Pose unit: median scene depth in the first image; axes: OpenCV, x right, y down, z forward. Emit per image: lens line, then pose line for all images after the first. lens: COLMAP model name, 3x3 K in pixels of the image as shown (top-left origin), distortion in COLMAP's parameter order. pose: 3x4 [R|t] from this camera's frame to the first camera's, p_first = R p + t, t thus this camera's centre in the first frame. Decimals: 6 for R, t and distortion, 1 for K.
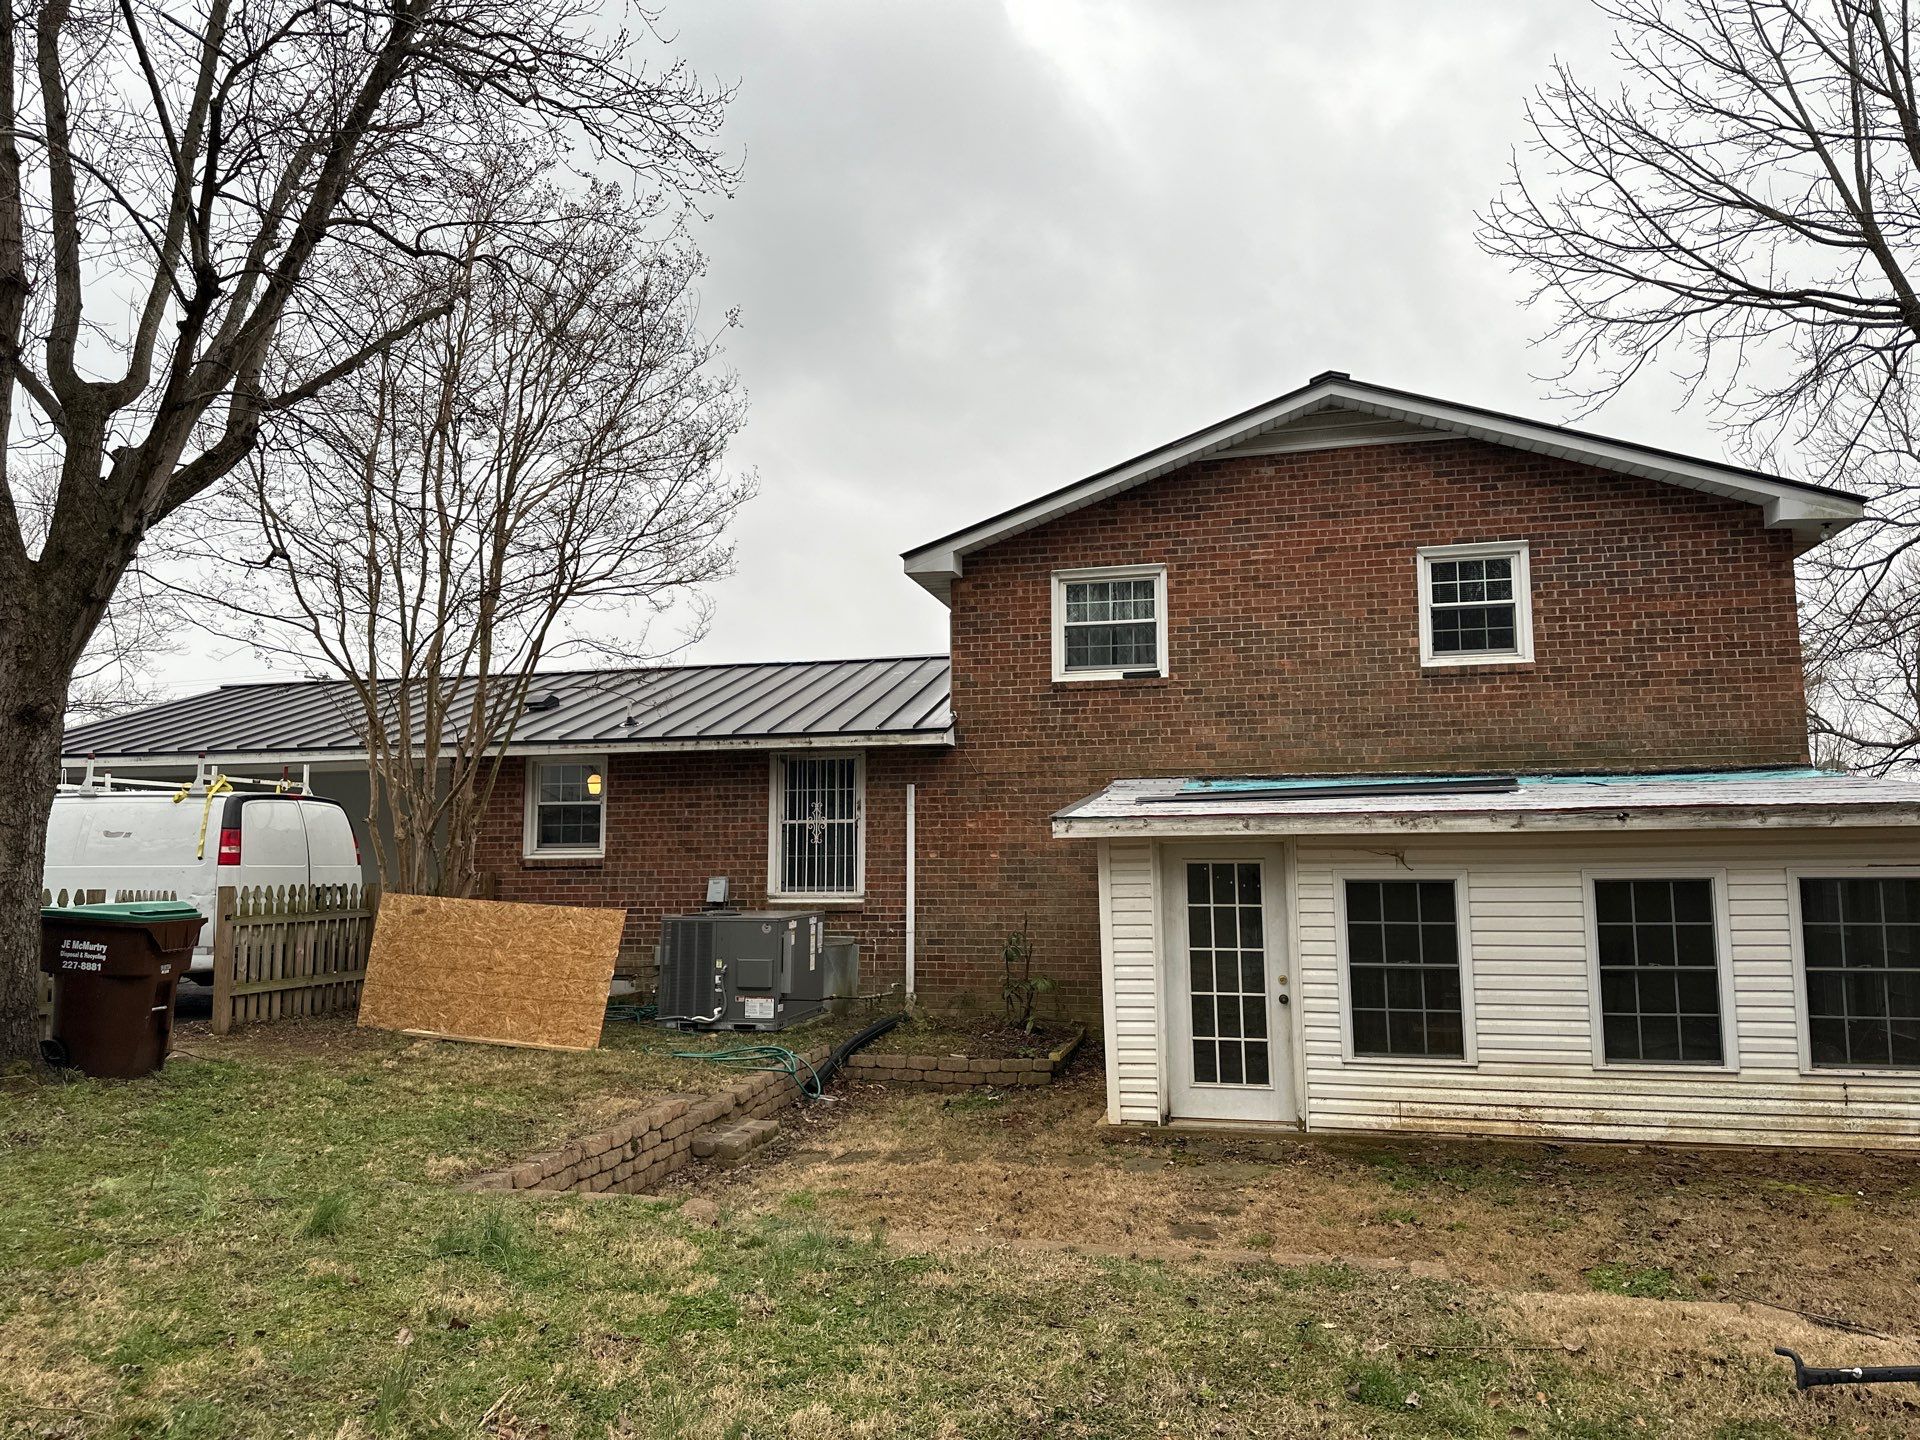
lens RADIAL K [[1357.9, 0, 958.3], [0, 1357.9, 729.0], [0, 0, 1]] dist [0.117766, -0.173757]
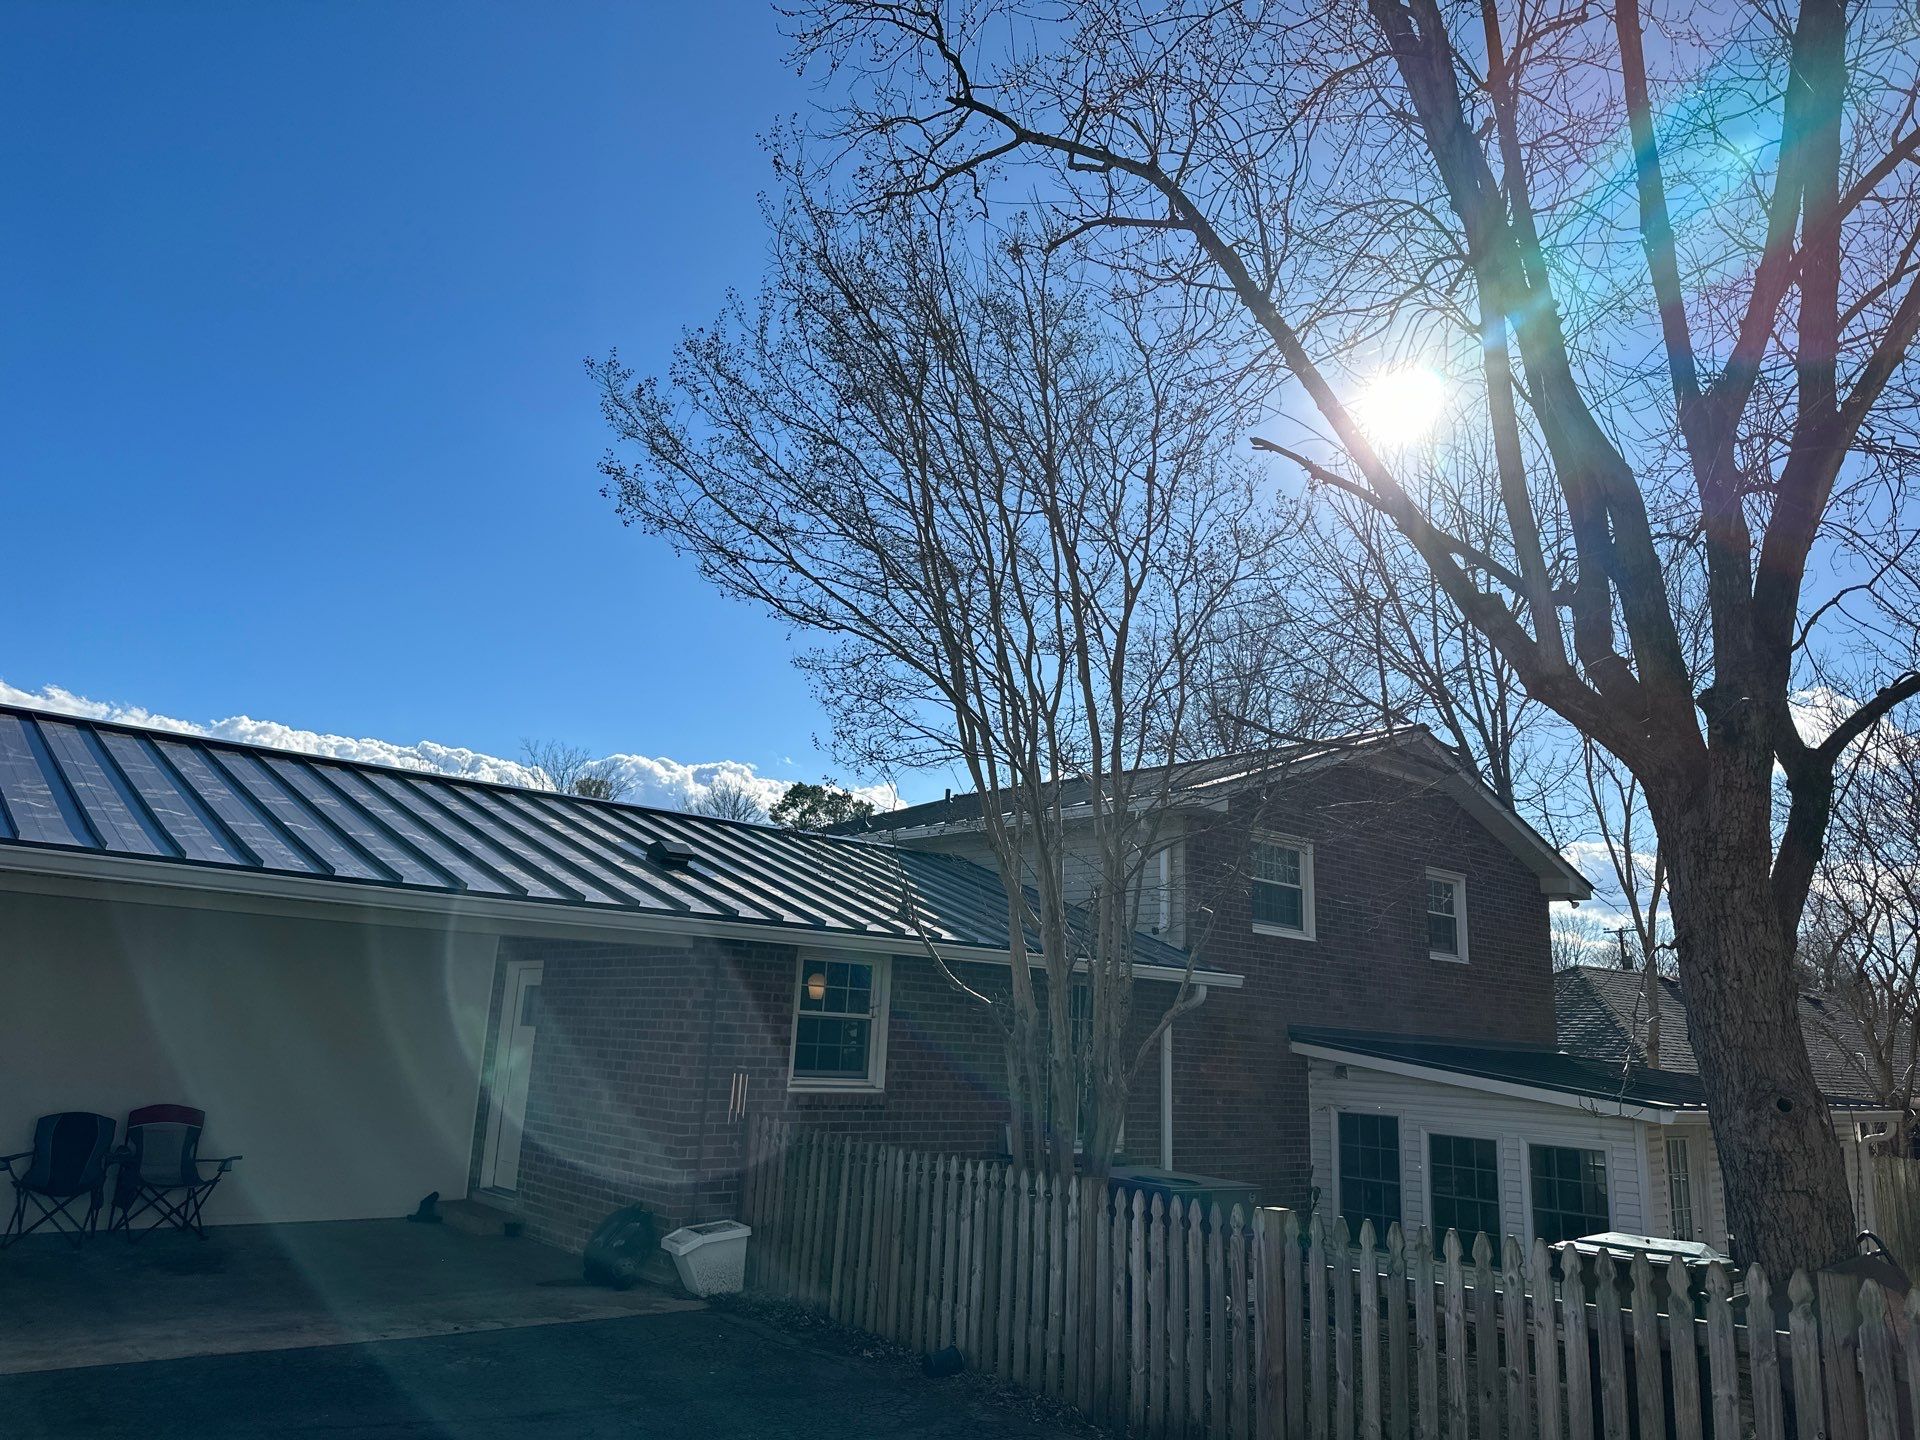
lens RADIAL K [[1357.9, 0, 958.3], [0, 1357.9, 729.0], [0, 0, 1]] dist [0.117766, -0.173757]
pose [[0.567568, 0.210077, 0.796074, -0.910890], [-0.153641, 0.976940, -0.148266, 0.003675], [-0.808864, -0.038159, 0.586757, 0.553340]]
